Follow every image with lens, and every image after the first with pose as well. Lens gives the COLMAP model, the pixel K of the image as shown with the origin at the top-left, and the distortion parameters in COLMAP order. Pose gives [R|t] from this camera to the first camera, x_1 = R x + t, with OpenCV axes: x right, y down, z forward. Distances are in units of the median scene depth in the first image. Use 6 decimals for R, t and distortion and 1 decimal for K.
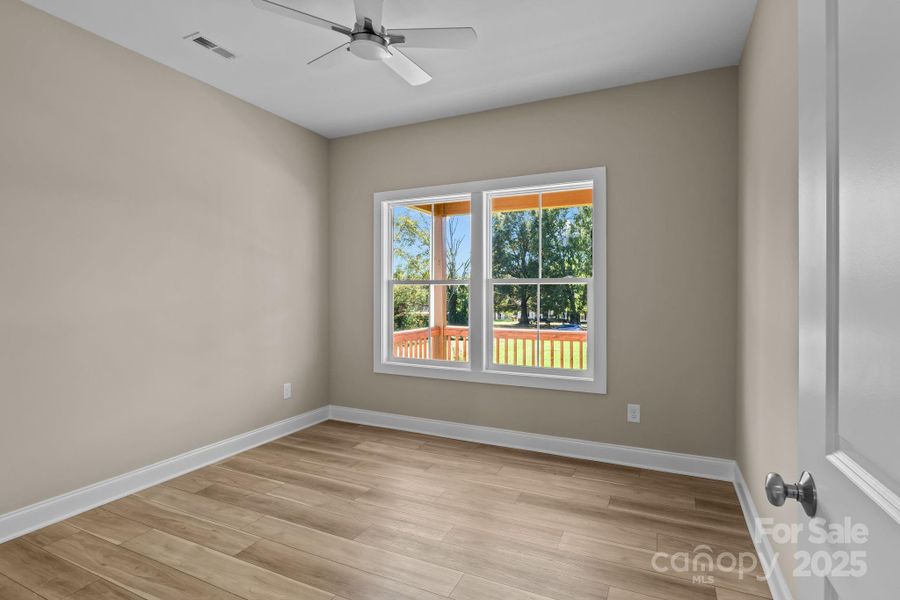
lens RADIAL K [[450.0, 0, 451.7], [0, 450.0, 292.0], [0, 0, 1]] dist [-0.005647, -0.000243]
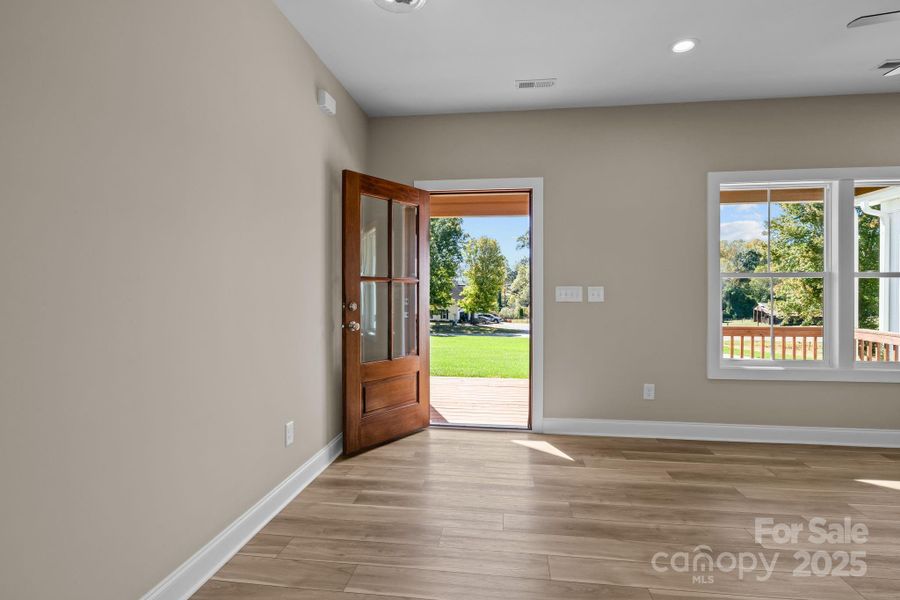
lens RADIAL K [[450.0, 0, 451.7], [0, 450.0, 292.0], [0, 0, 1]] dist [-0.005647, -0.000243]
pose [[0.949029, 0.001021, 0.315188, -0.917142], [-0.002288, 0.999991, 0.003648, 0.008797], [-0.315181, -0.004183, 0.949022, 0.329980]]
